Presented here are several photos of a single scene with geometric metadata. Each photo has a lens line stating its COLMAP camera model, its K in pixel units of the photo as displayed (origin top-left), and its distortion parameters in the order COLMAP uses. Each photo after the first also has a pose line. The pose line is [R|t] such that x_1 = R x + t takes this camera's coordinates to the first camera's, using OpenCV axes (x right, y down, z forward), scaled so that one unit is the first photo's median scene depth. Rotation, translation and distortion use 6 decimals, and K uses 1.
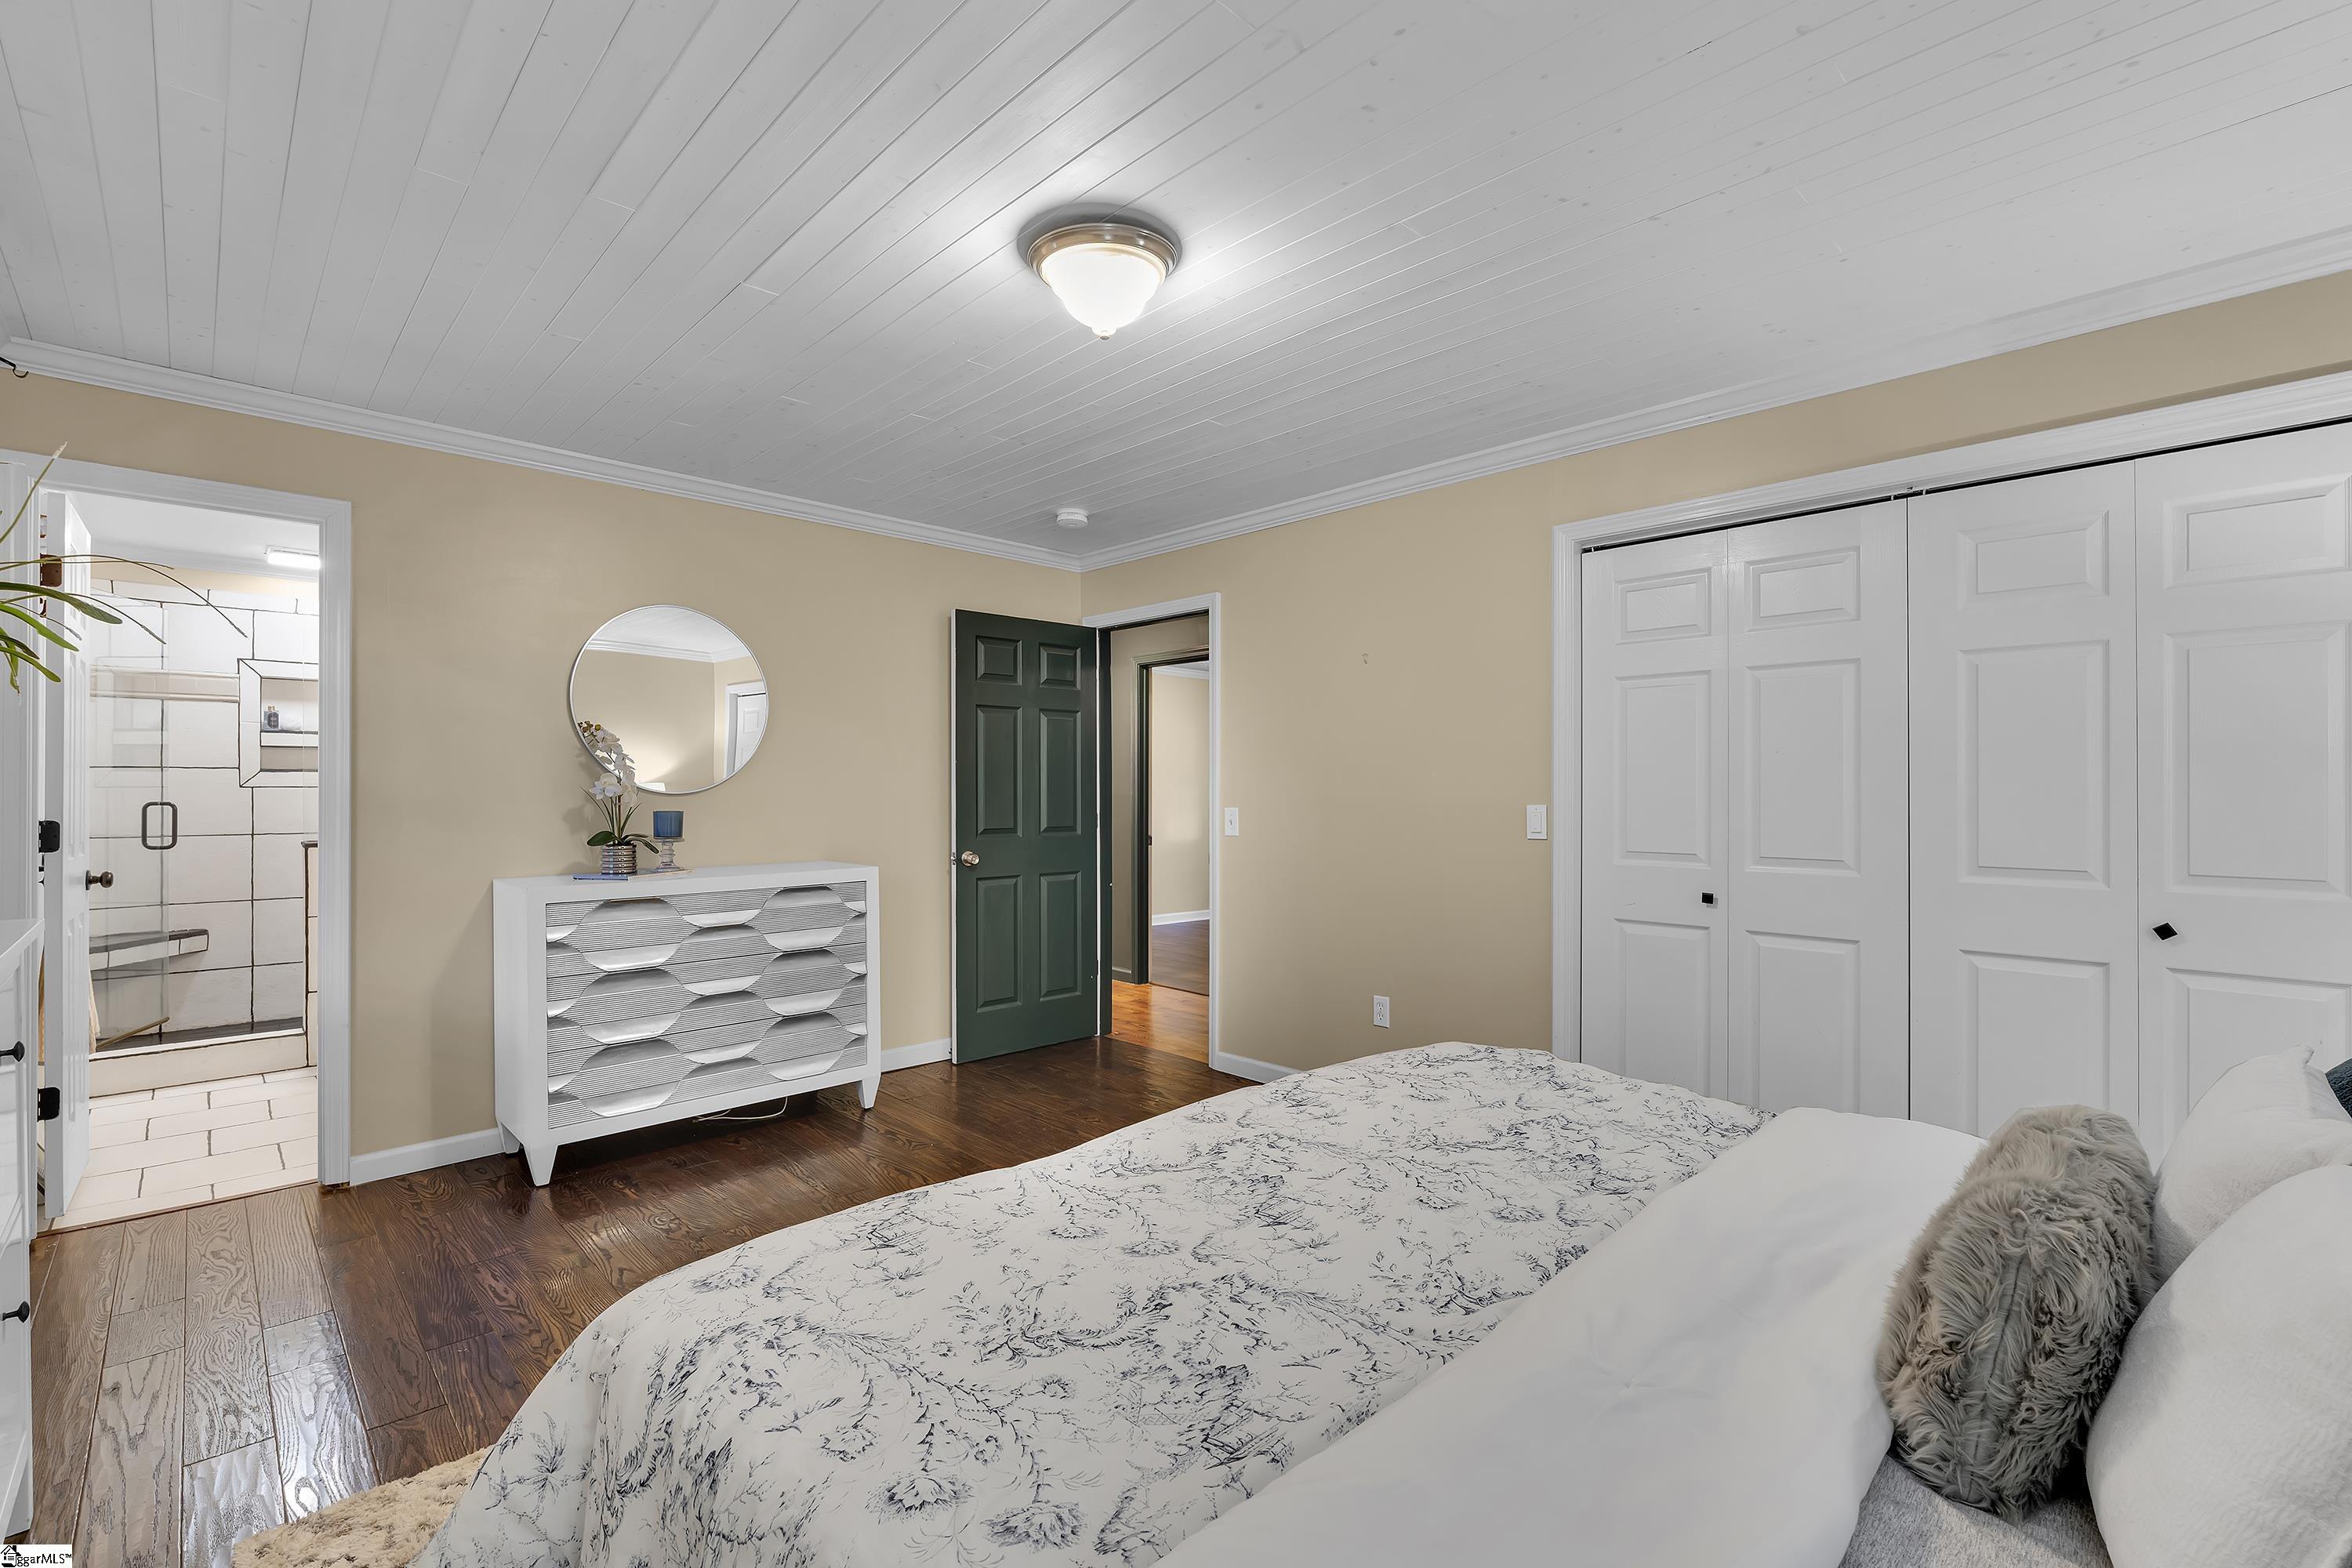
lens RADIAL K [[1043.1, 0, 1177.3], [0, 1043.1, 780.3], [0, 0, 1]] dist [-0.003393, 0.000439]
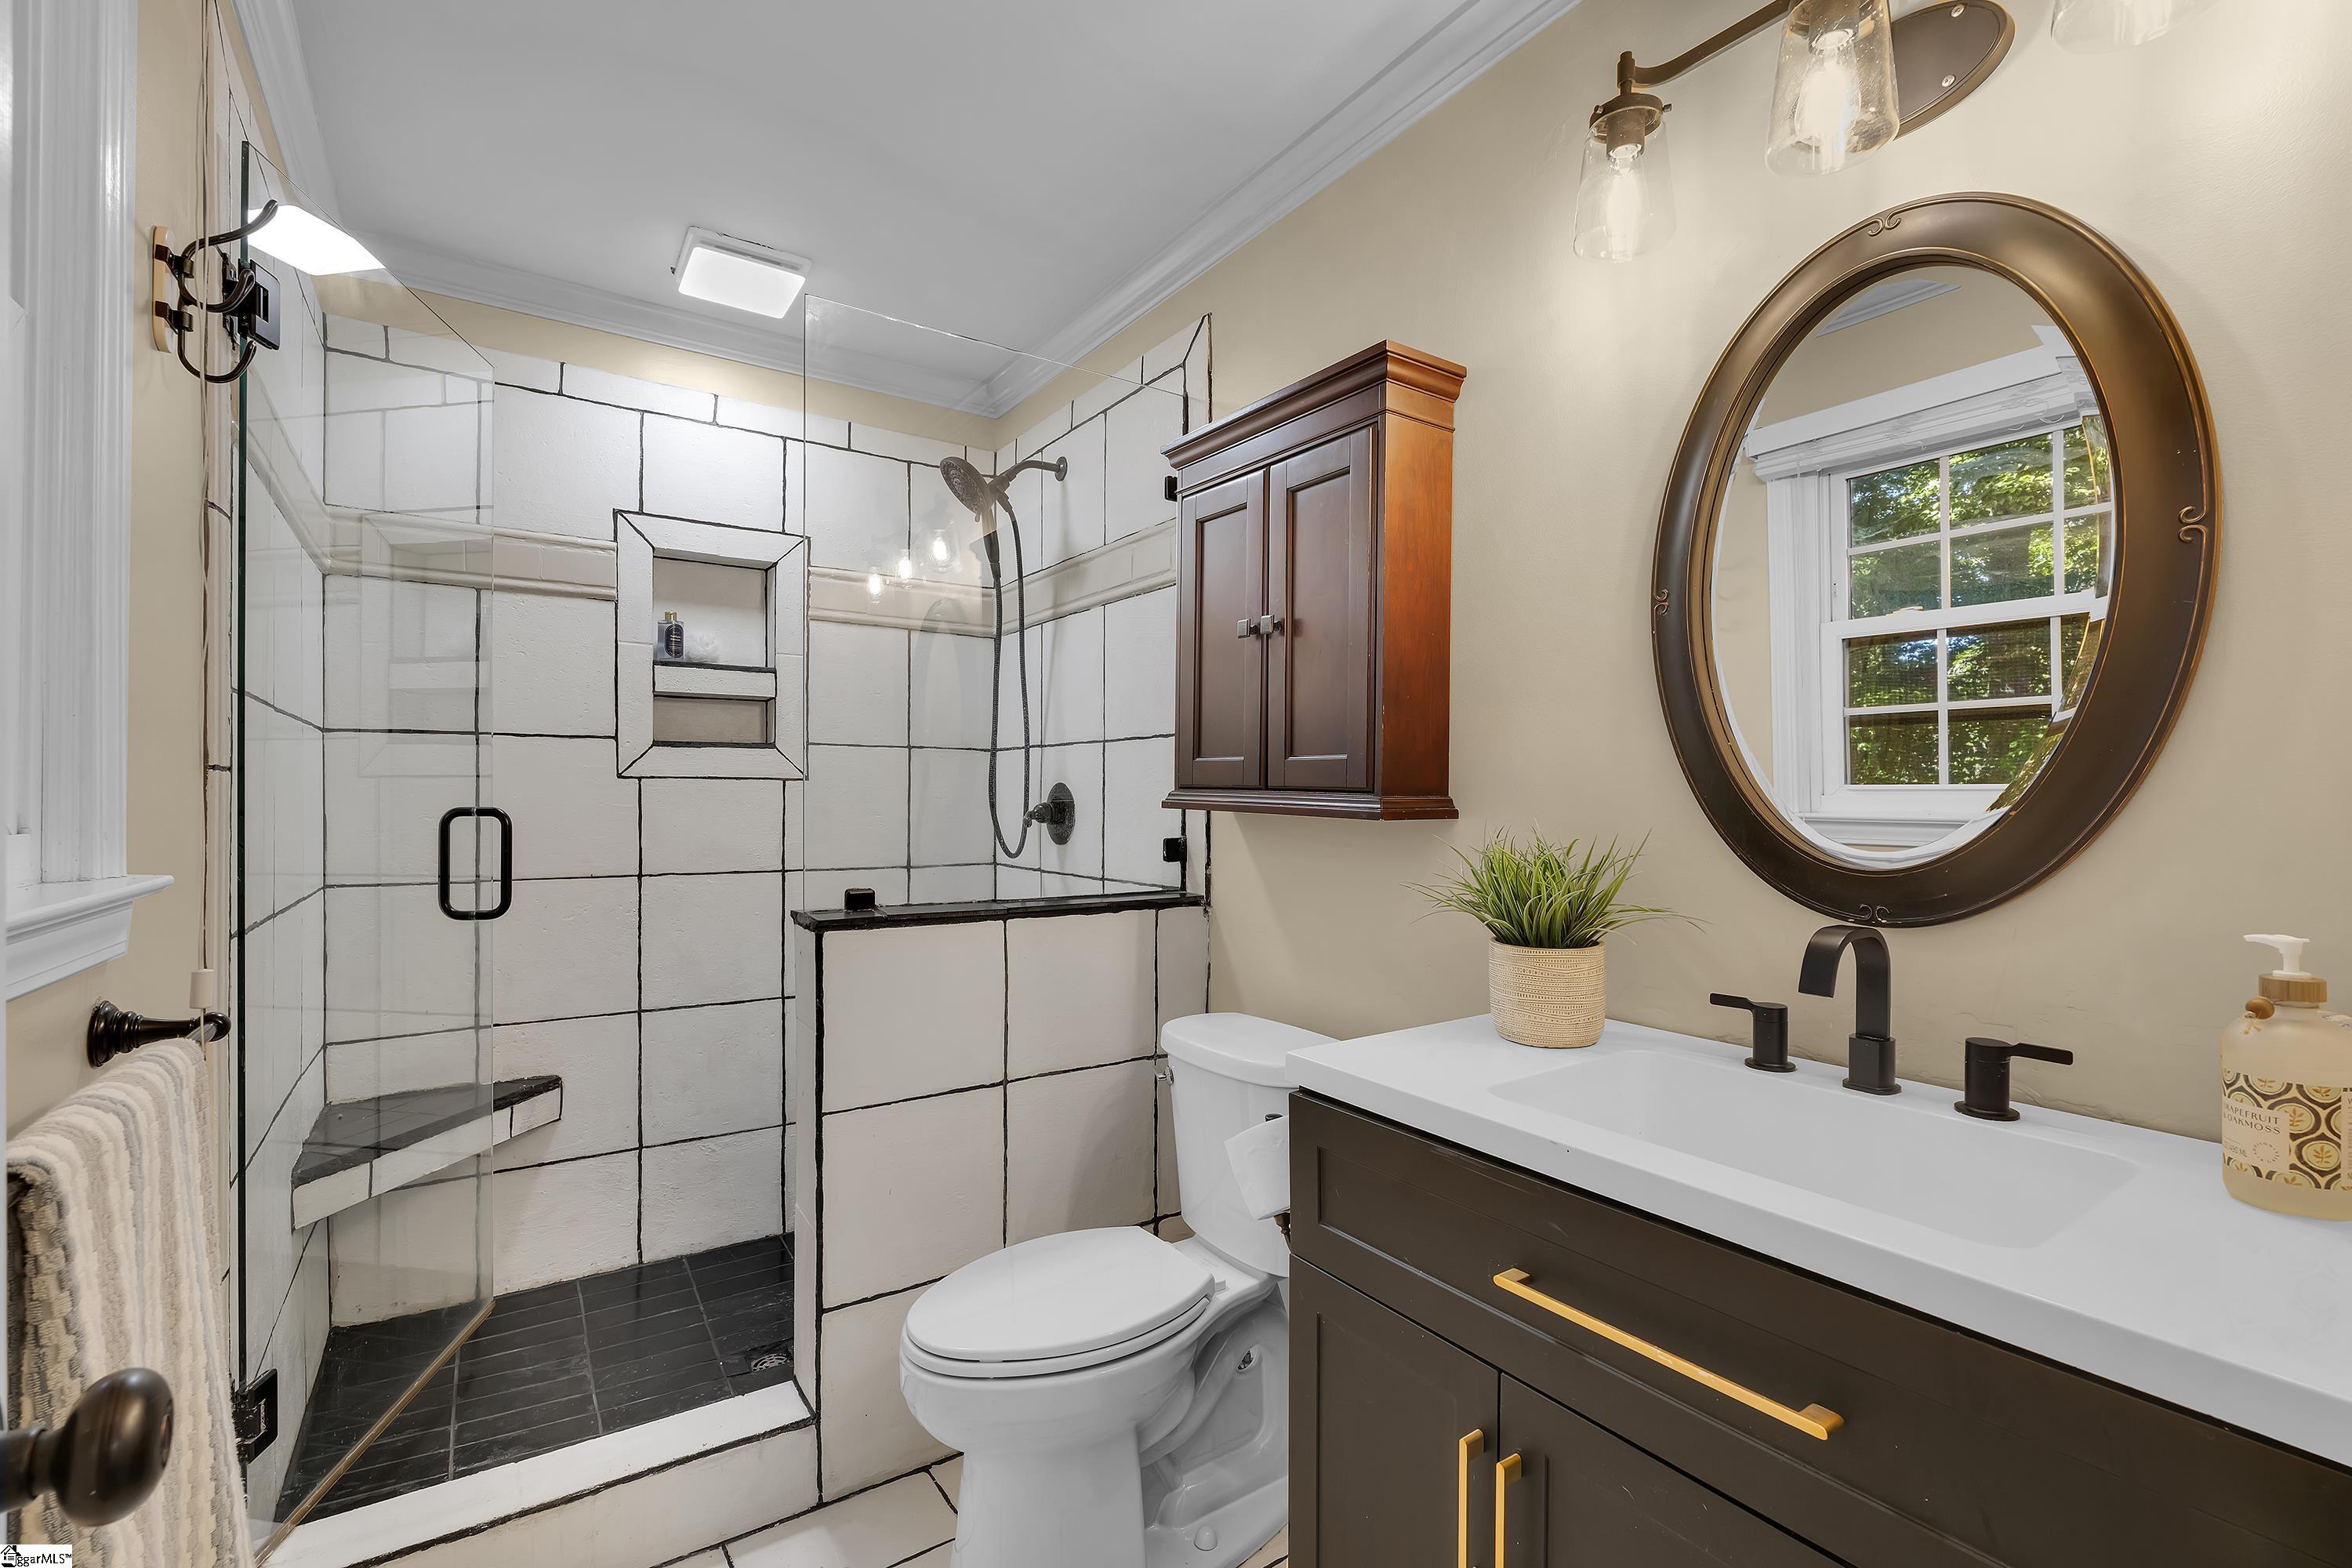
lens RADIAL K [[1043.1, 0, 1176.9], [0, 1043.1, 793.8], [0, 0, 1]] dist [-0.003393, 0.000439]
pose [[0.985678, 0.001683, -0.168627, -0.568301], [-0.001297, 0.999996, 0.002401, 0.012149], [0.168630, -0.002148, 0.985677, 0.572526]]
